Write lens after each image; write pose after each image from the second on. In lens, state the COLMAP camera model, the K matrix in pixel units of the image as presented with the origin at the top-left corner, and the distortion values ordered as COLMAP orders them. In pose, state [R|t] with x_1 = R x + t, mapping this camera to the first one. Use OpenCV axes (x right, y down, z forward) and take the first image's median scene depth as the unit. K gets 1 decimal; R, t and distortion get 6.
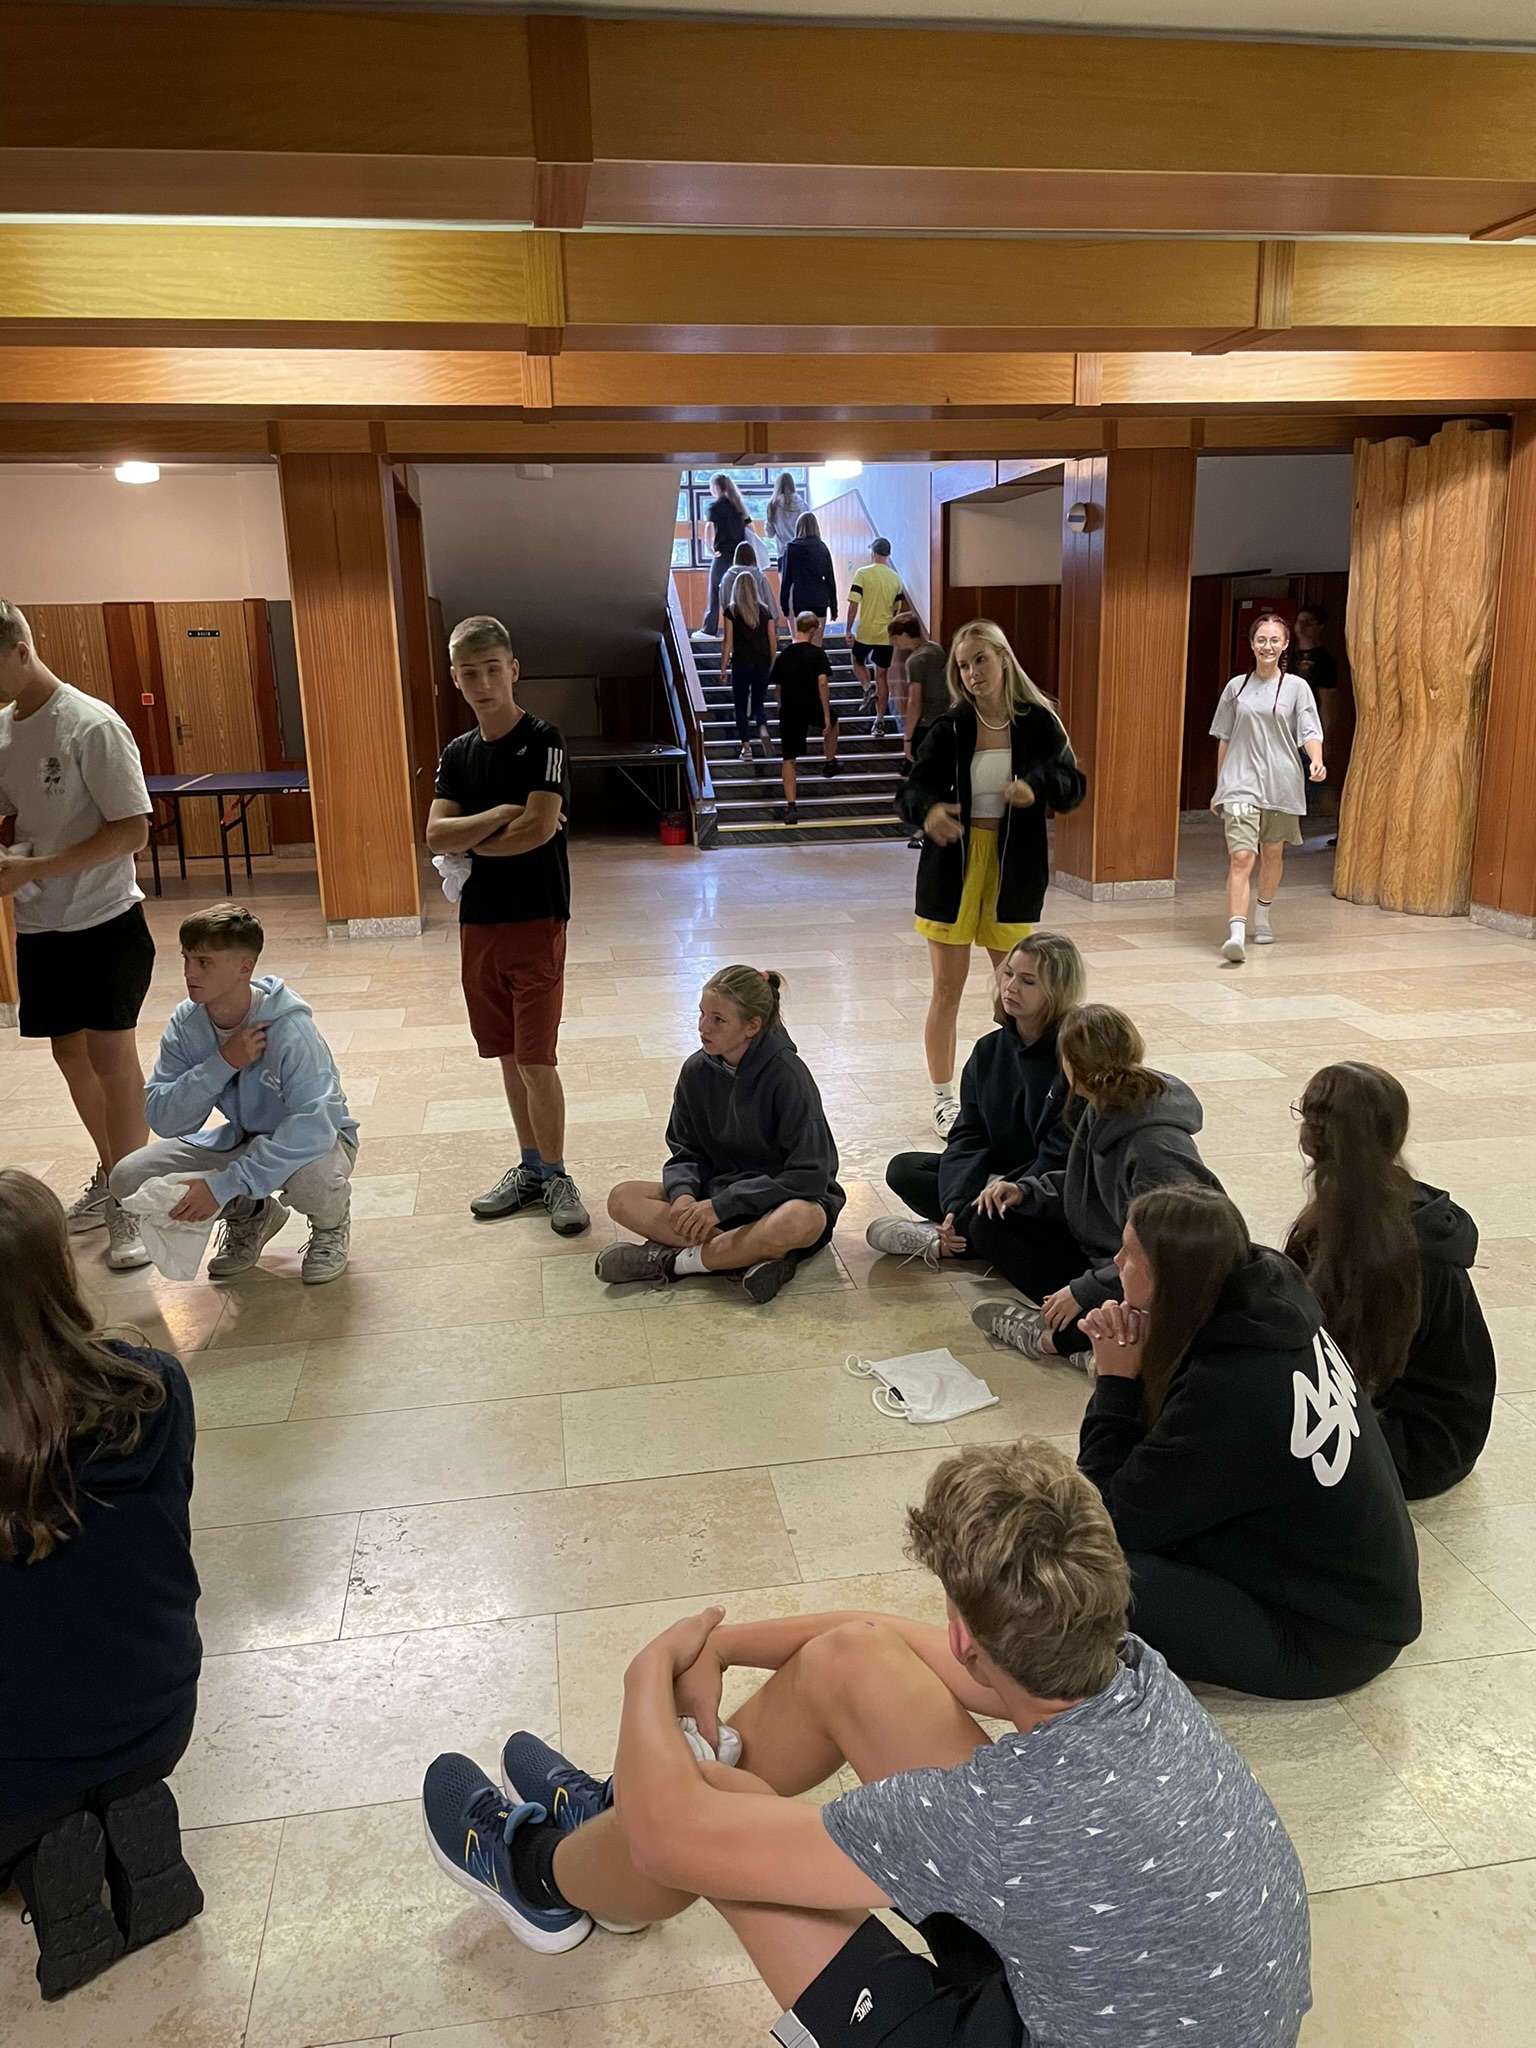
lens RADIAL K [[1539.6, 0, 778.6], [0, 1539.6, 1019.5], [0, 0, 1]] dist [0.099933, -0.130368]
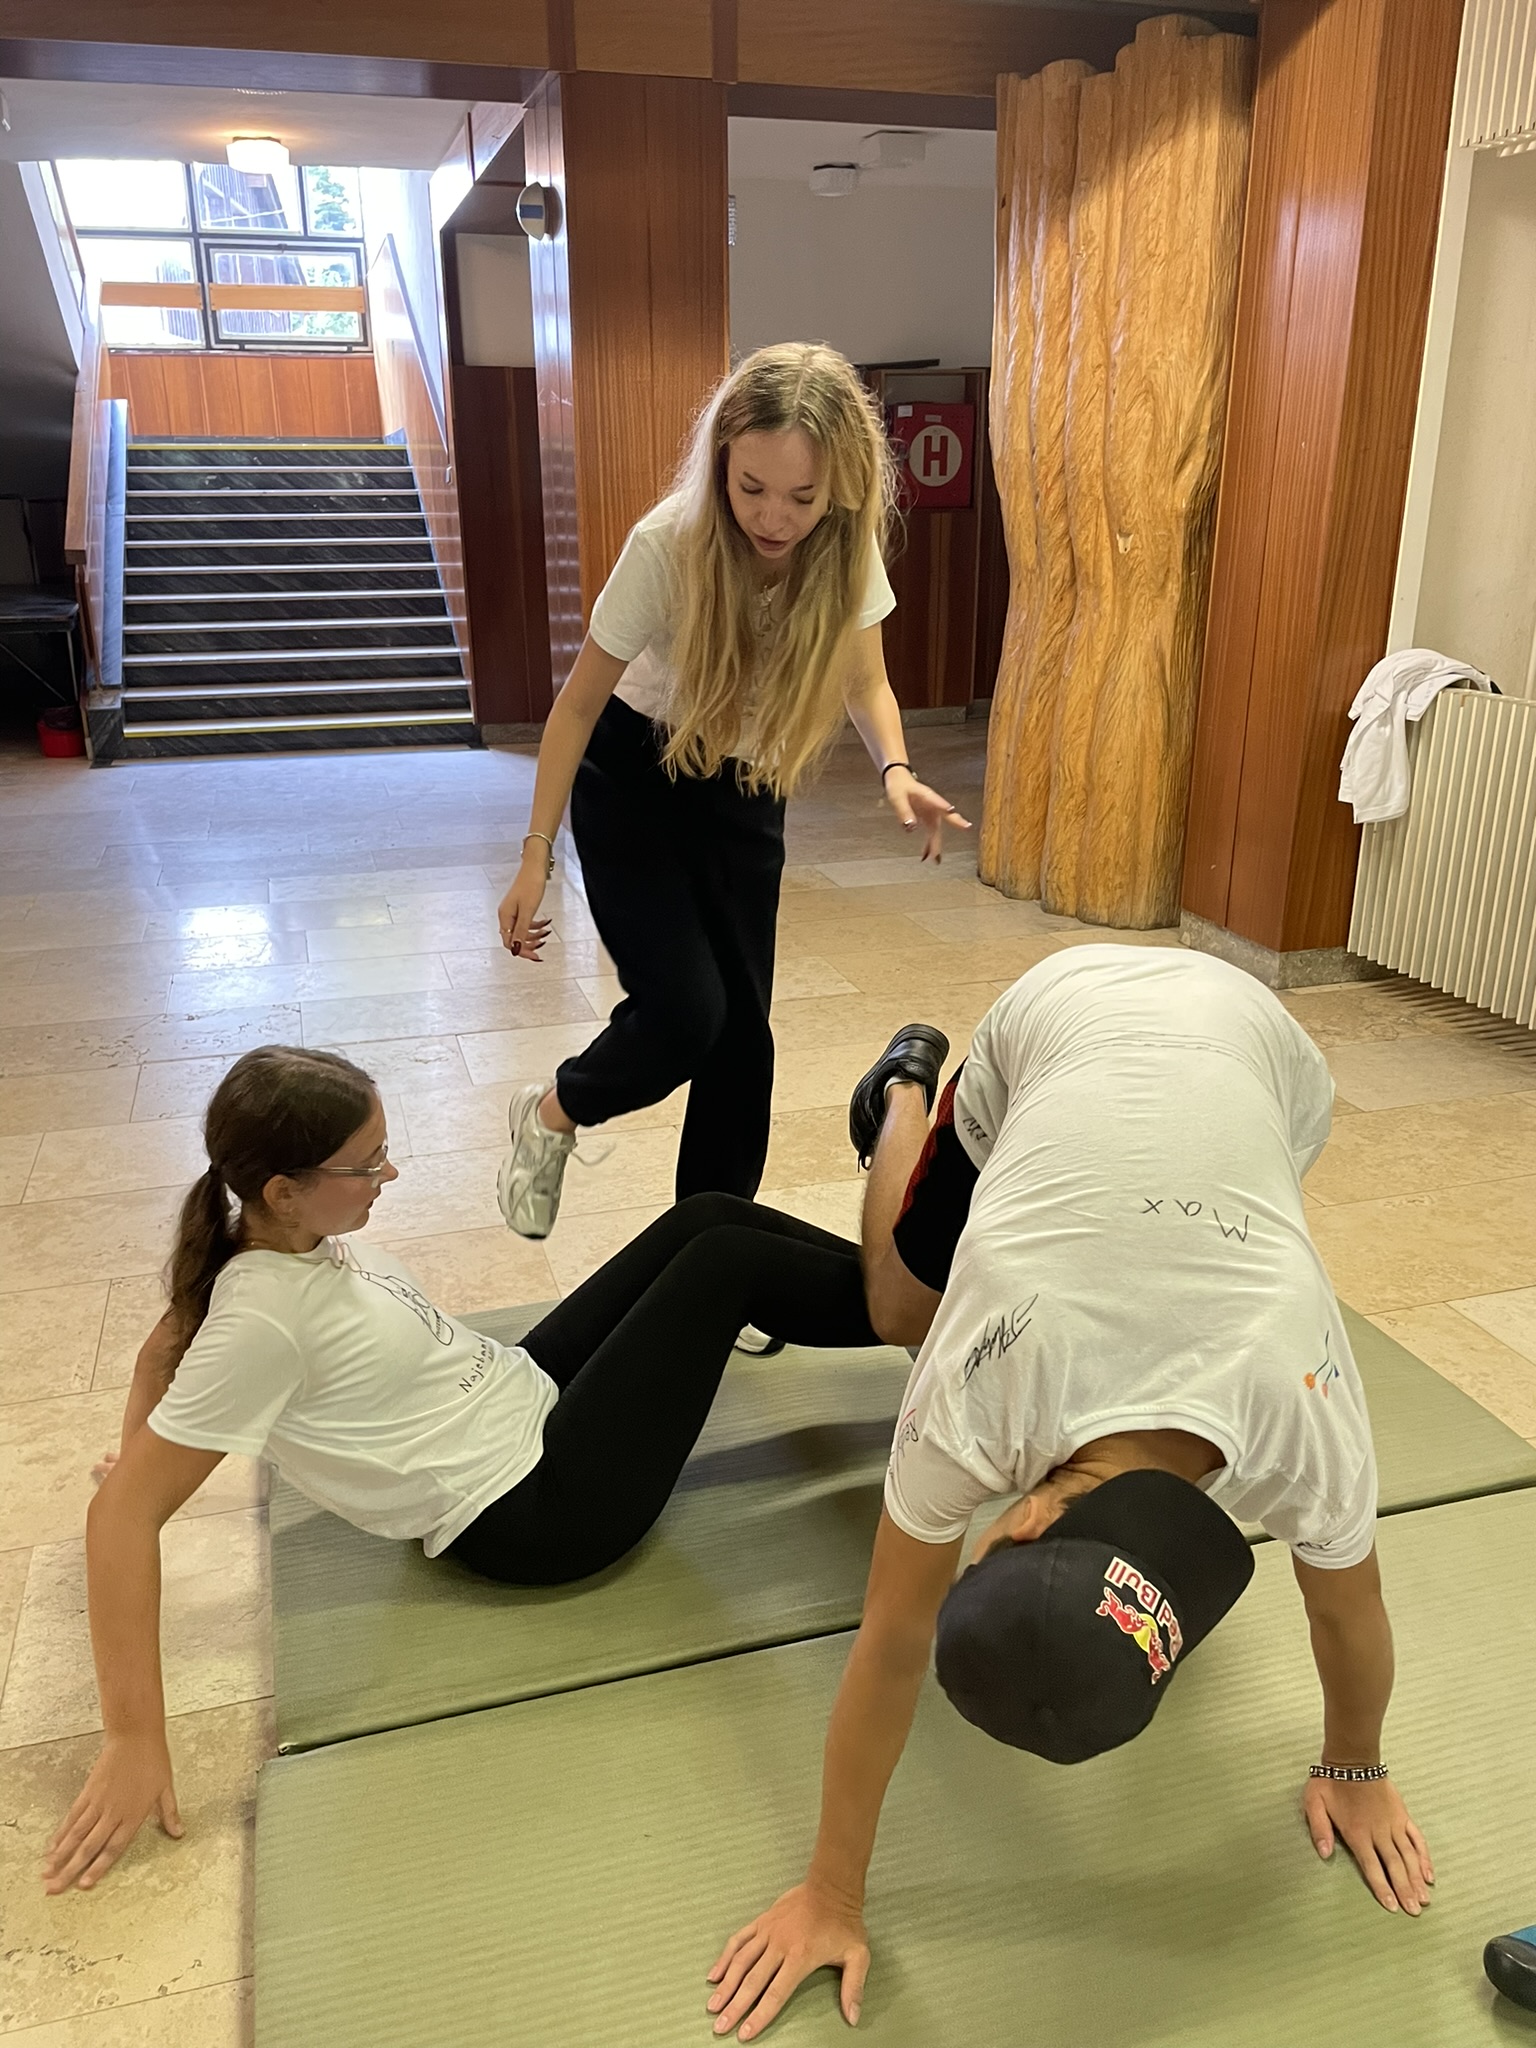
lens RADIAL K [[1550.8, 0, 765.4], [0, 1550.8, 1018.4], [0, 0, 1]] dist [0.092807, -0.117450]
pose [[0.990523, -0.027291, 0.134605, 0.208080], [0.014962, 0.995668, 0.091771, -0.090446], [-0.136527, -0.088887, 0.986641, 0.438525]]
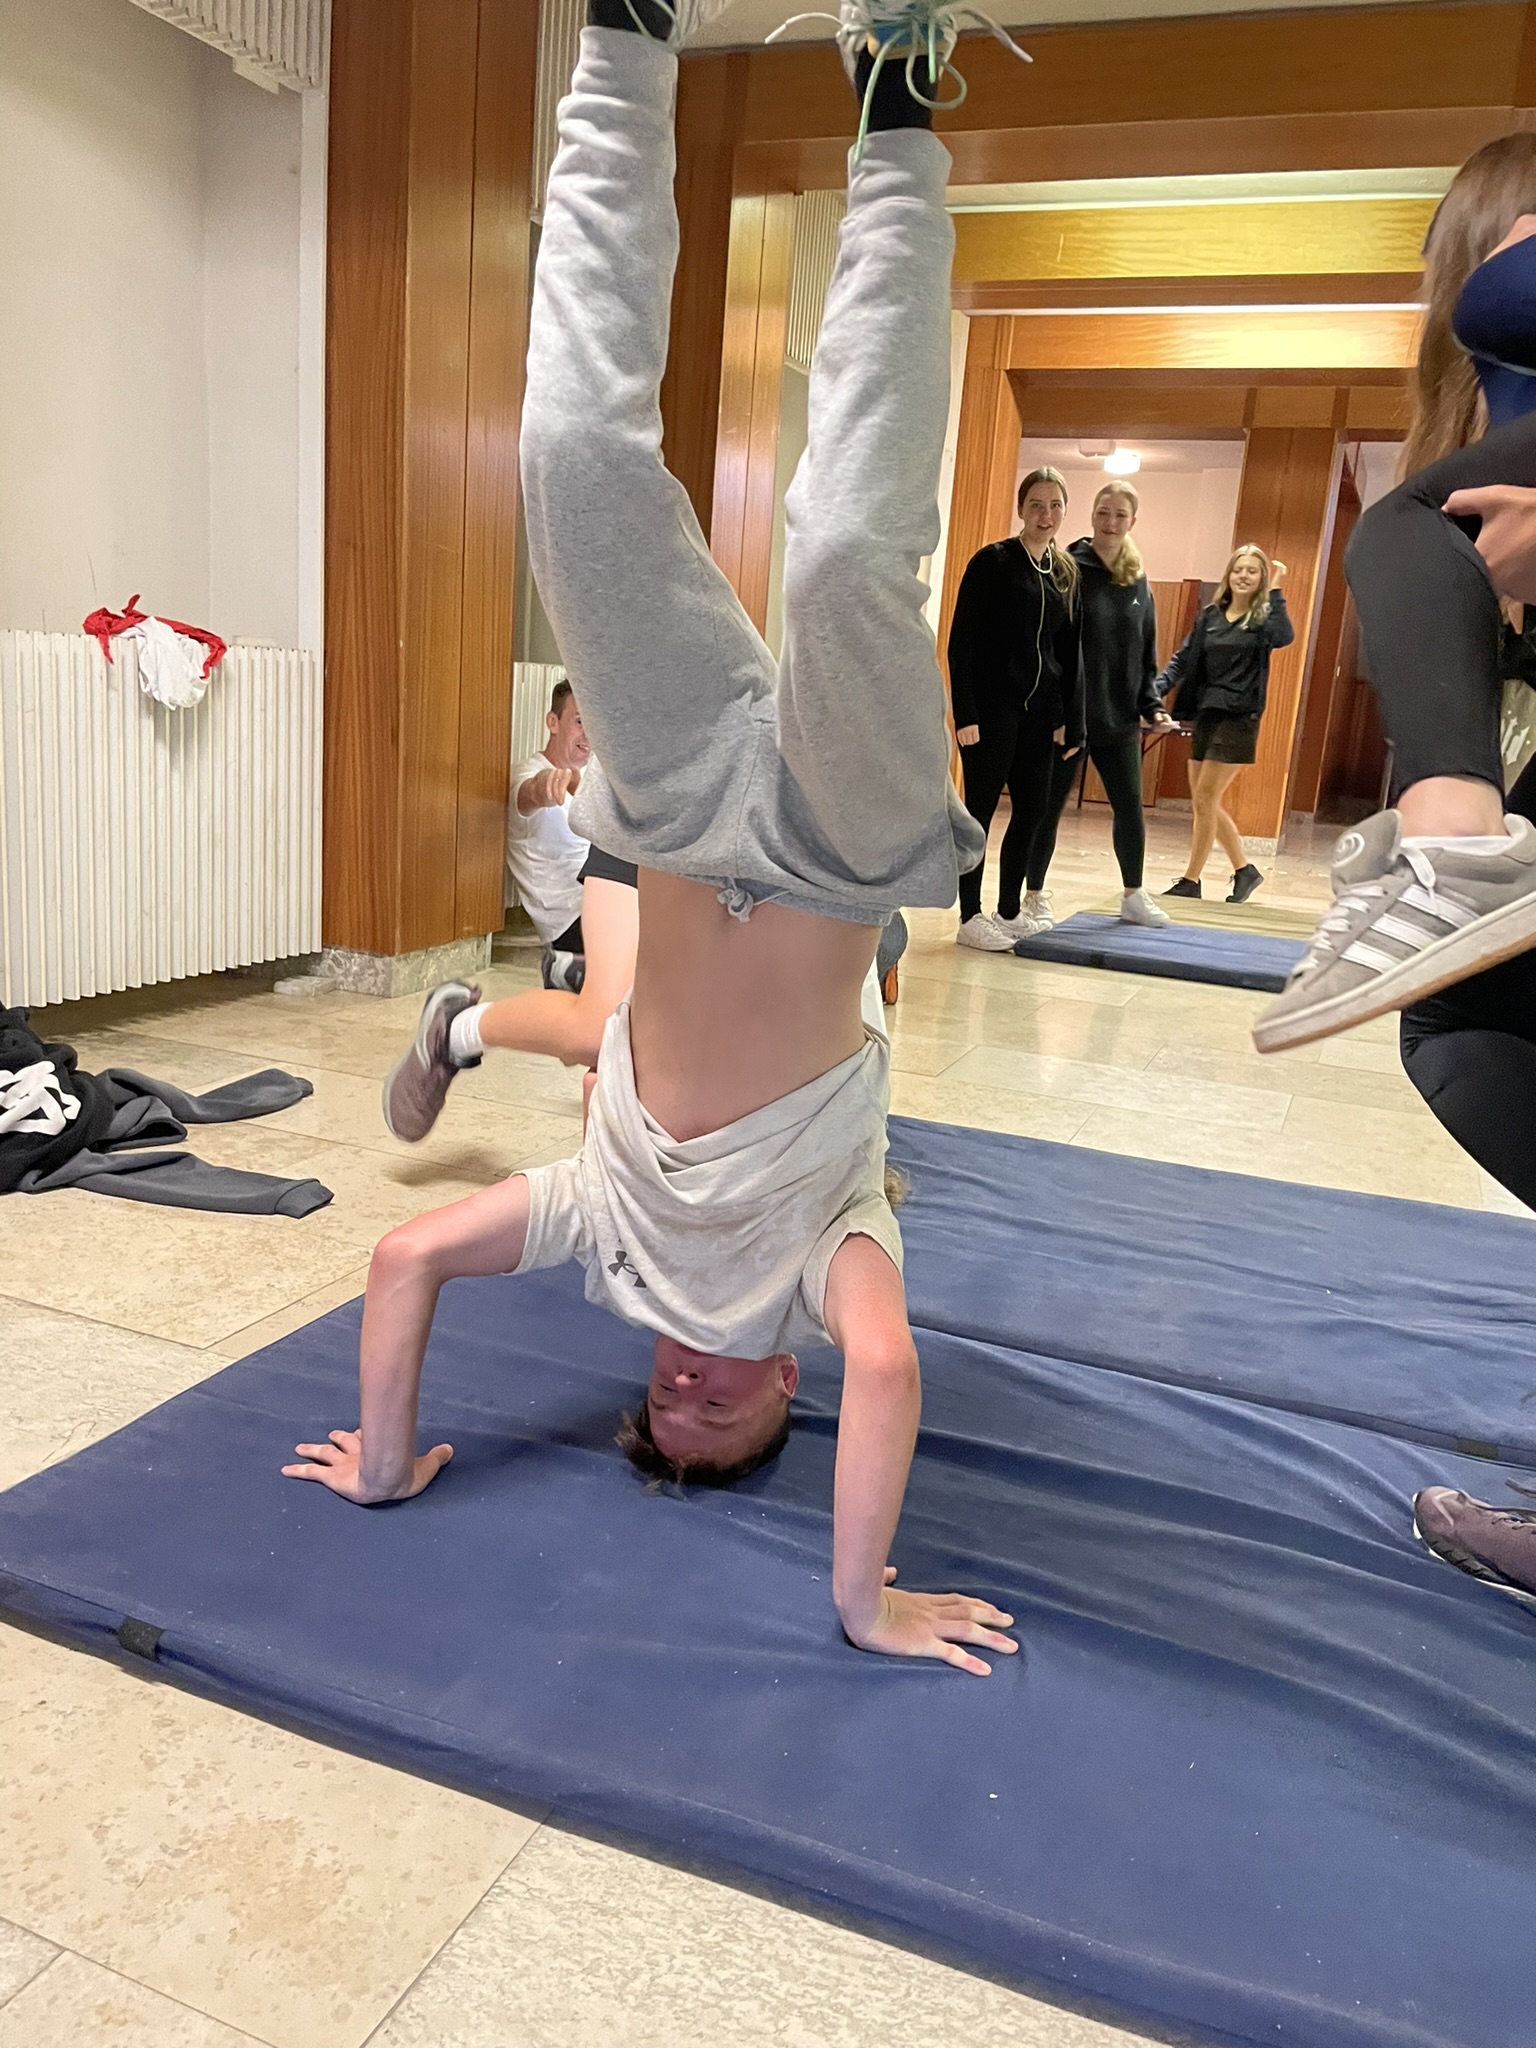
lens RADIAL K [[1539.6, 0, 778.6], [0, 1539.6, 1019.5], [0, 0, 1]] dist [0.099933, -0.130368]
pose [[0.845554, 0.202553, -0.493975, 0.048591], [-0.221260, 0.974988, 0.021053, 0.117751], [0.485884, 0.091495, 0.869221, -0.142968]]
